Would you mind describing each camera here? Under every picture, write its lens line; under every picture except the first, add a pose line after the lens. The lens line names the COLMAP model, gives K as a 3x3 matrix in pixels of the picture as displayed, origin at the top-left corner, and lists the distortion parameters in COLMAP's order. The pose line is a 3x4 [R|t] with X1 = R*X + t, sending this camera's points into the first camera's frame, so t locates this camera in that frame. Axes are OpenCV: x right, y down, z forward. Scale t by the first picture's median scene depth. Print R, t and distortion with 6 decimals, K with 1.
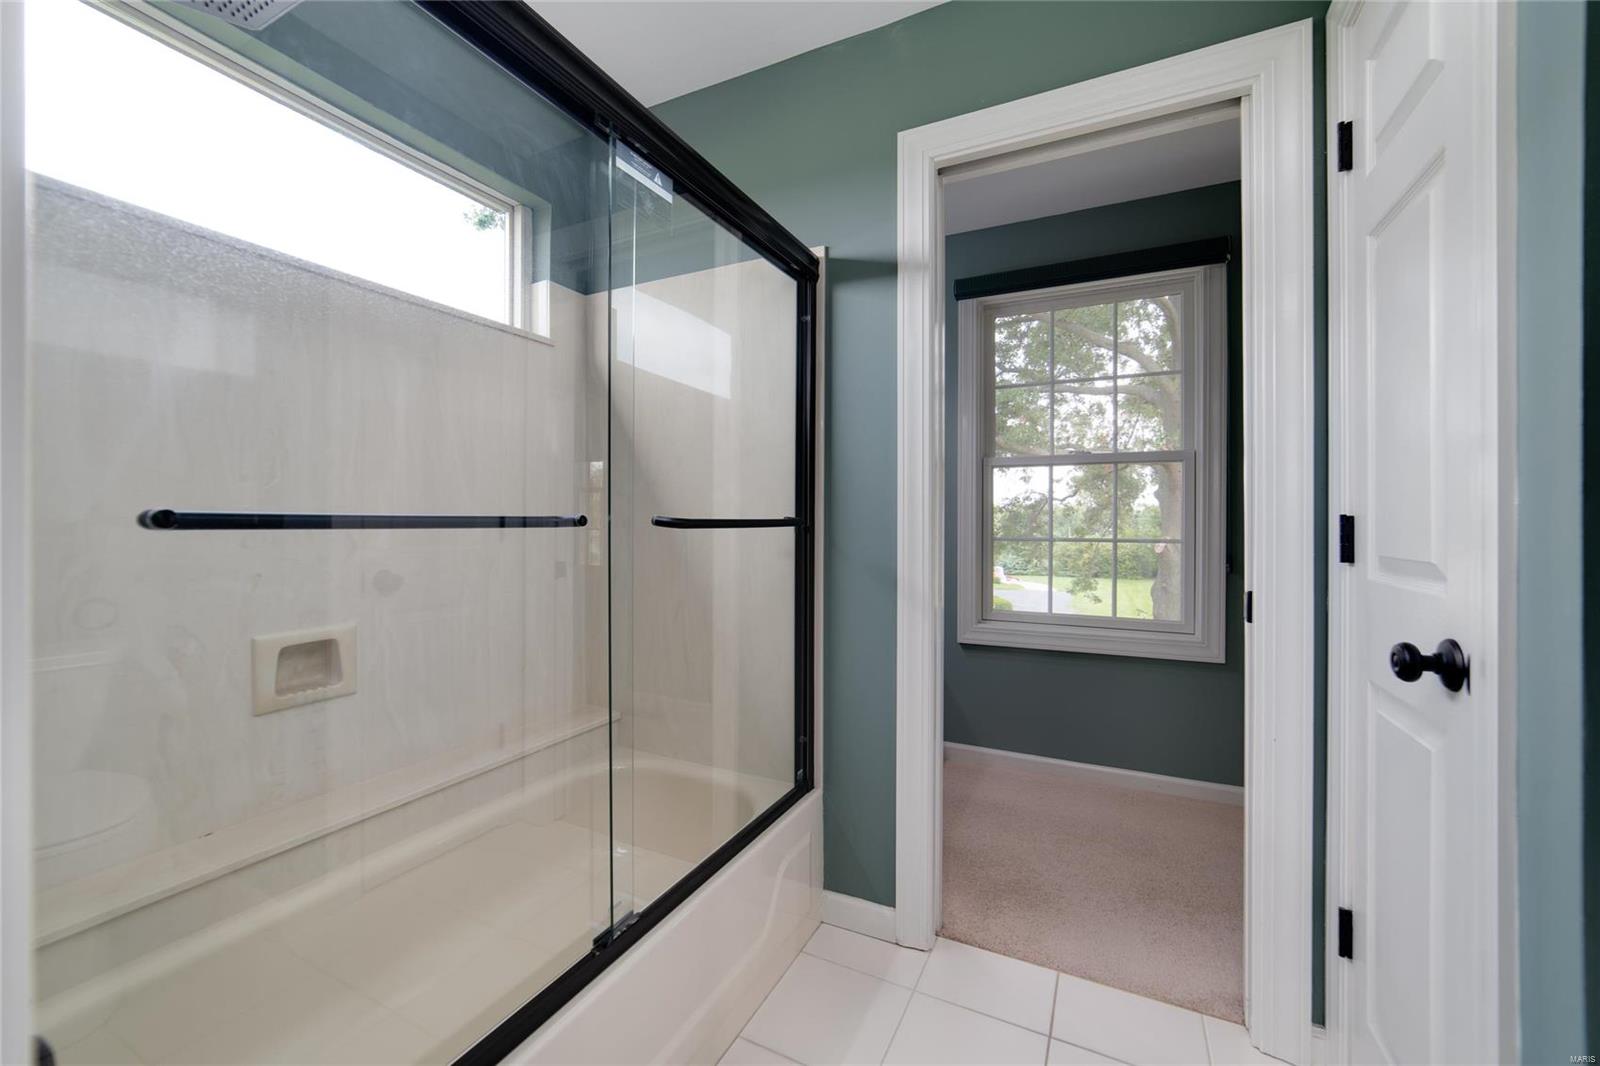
lens RADIAL K [[639.8, 0, 797.6], [0, 639.8, 520.7], [0, 0, 1]] dist [-0.017109, 0.000375]
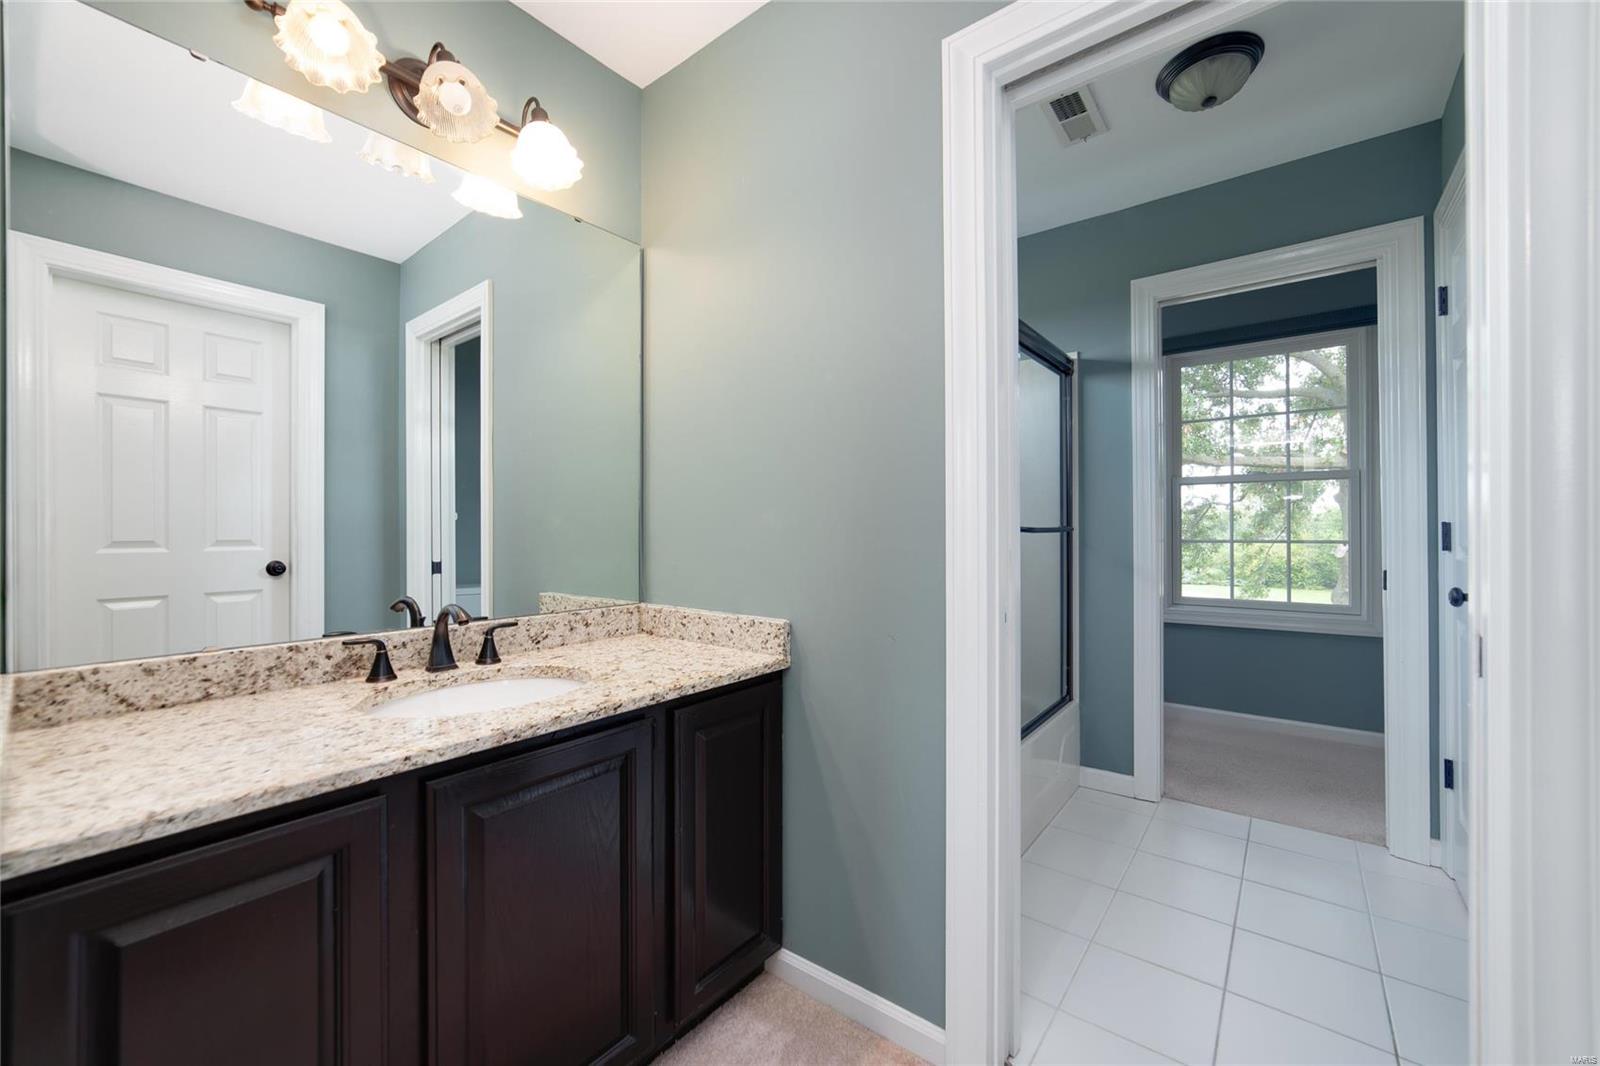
lens RADIAL K [[633.5, 0, 804.0], [0, 633.5, 528.3], [0, 0, 1]] dist [-0.023407, 0.008381]
pose [[0.980678, -0.009311, -0.195405, -0.312039], [0.009144, 0.999957, -0.001757, -0.003068], [0.195413, -0.000064, 0.980721, -0.630481]]
